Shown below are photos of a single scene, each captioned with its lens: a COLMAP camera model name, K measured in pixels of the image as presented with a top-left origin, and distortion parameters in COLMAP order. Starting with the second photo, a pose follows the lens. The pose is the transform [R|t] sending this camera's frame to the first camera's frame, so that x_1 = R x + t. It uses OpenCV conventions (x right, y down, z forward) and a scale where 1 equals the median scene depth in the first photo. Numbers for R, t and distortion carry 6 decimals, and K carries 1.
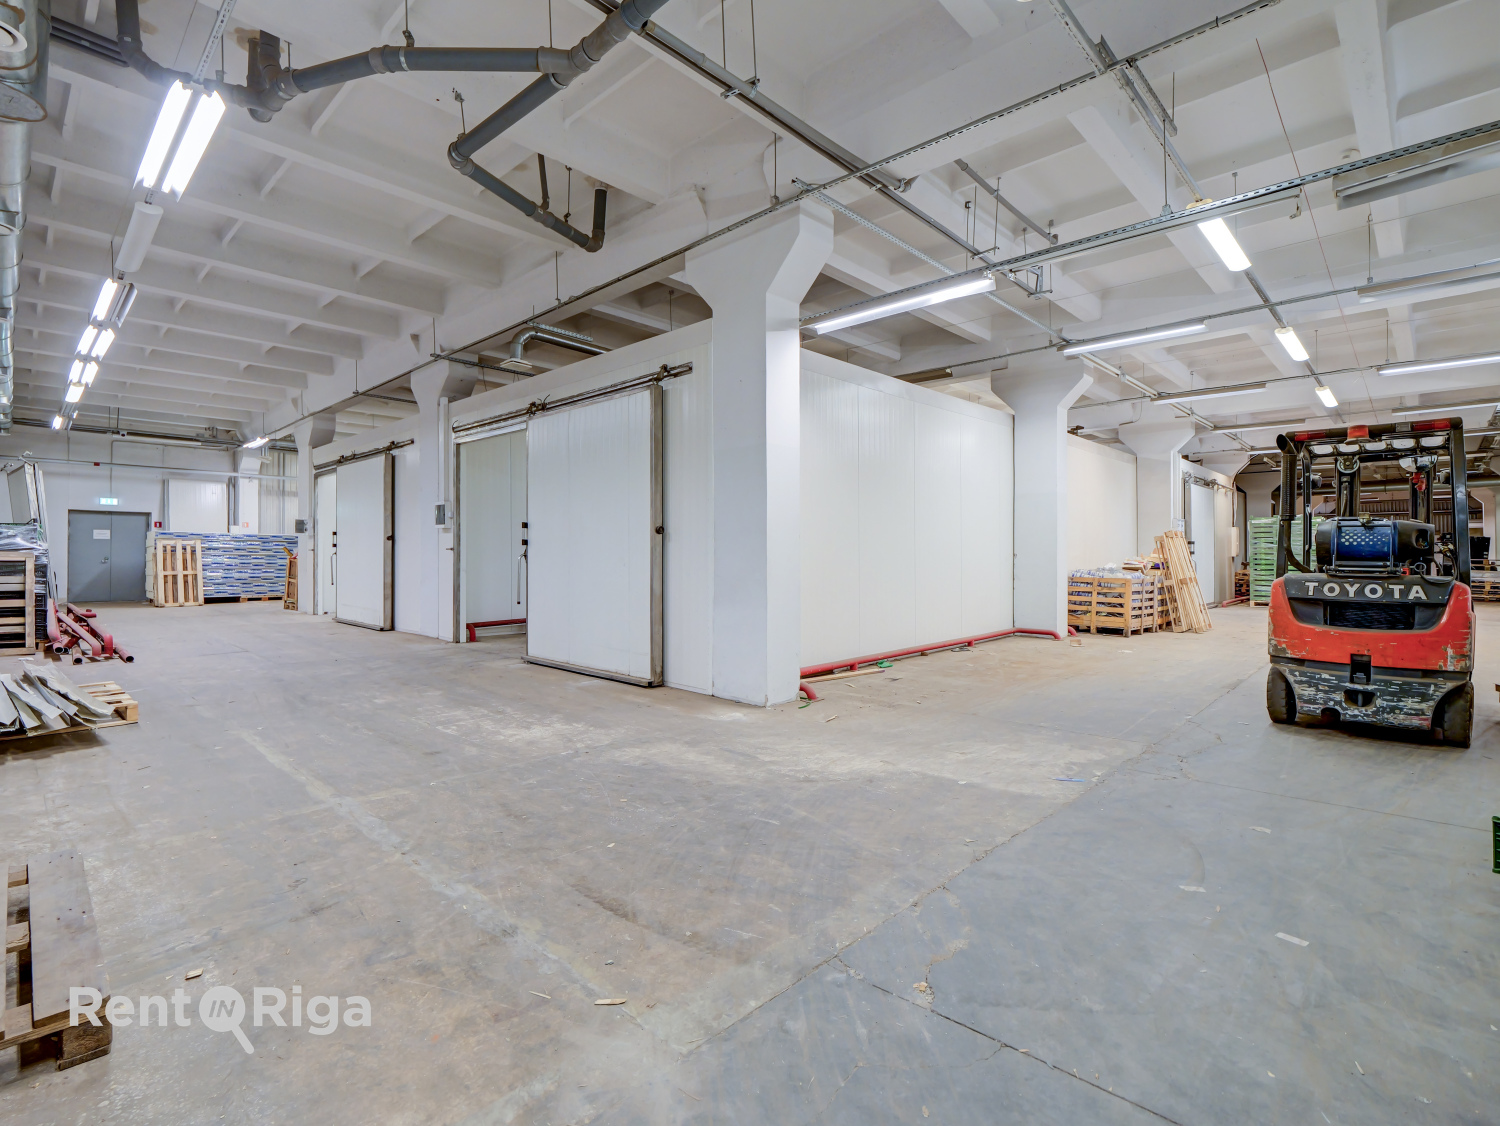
lens RADIAL K [[735.1, 0, 743.3], [0, 735.1, 560.4], [0, 0, 1]] dist [0.002005, -0.003897]
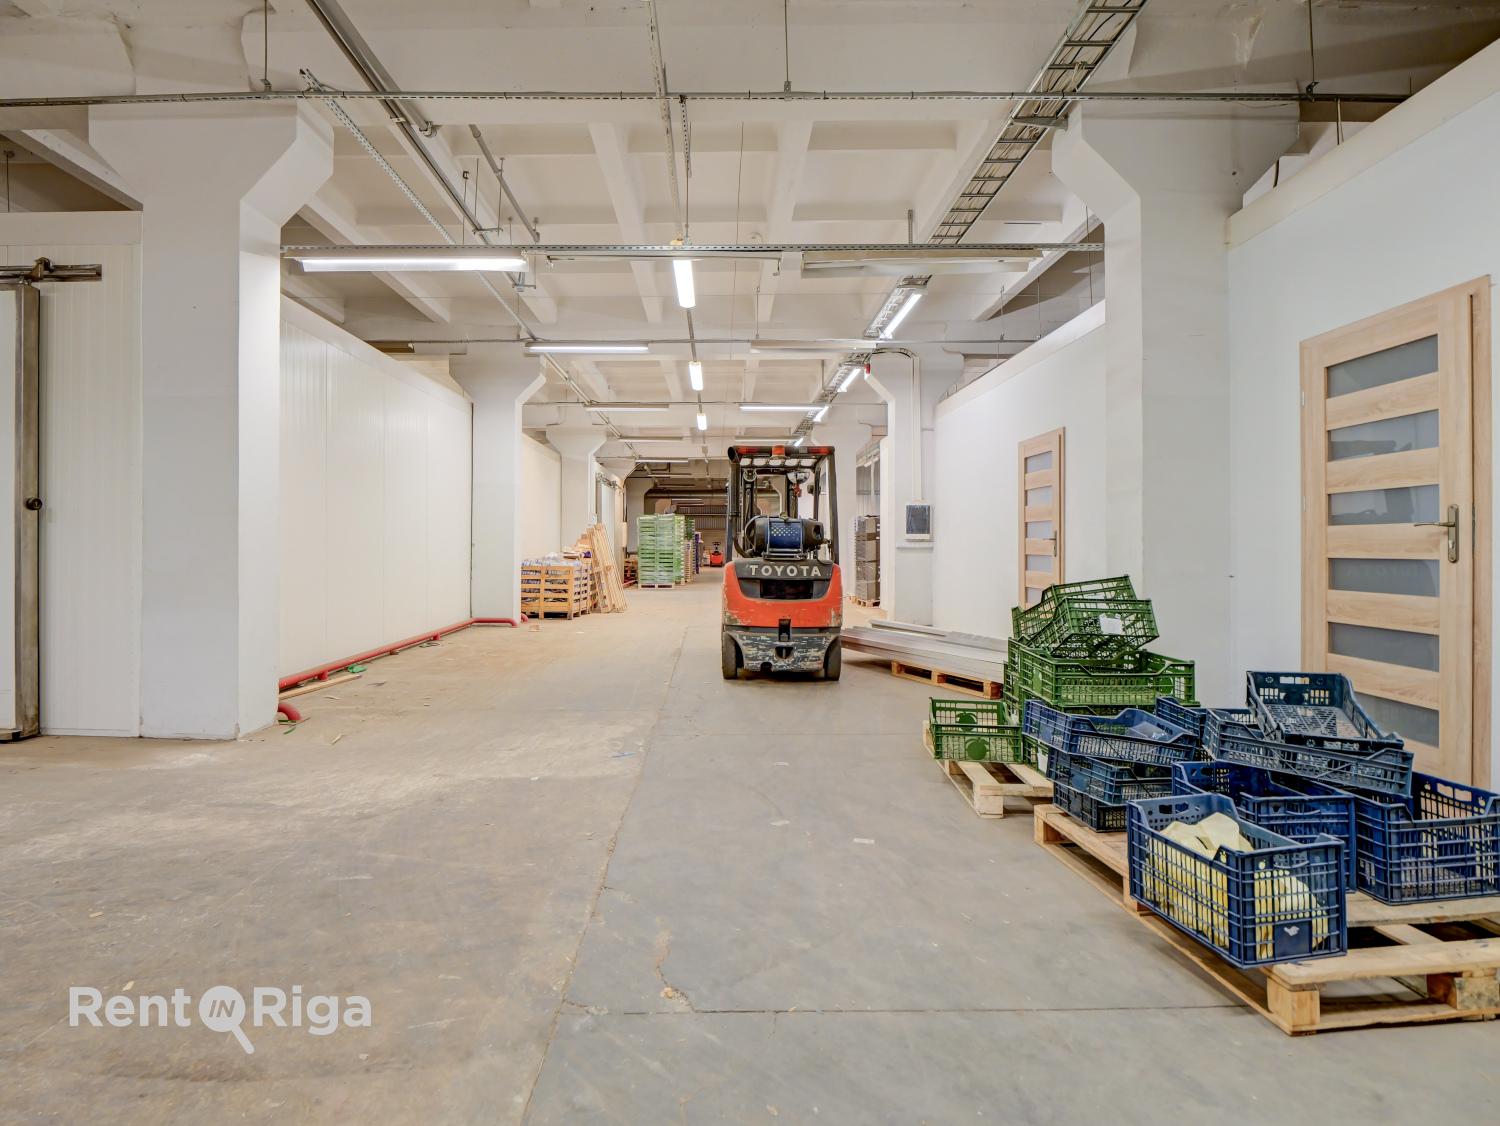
lens RADIAL K [[735.1, 0, 742.2], [0, 735.1, 552.5], [0, 0, 1]] dist [0.002005, -0.003897]
pose [[0.732791, -0.004891, 0.680436, -0.102561], [0.003366, 0.999988, 0.003563, 0.002934], [-0.680446, -0.000321, 0.732798, 0.075201]]
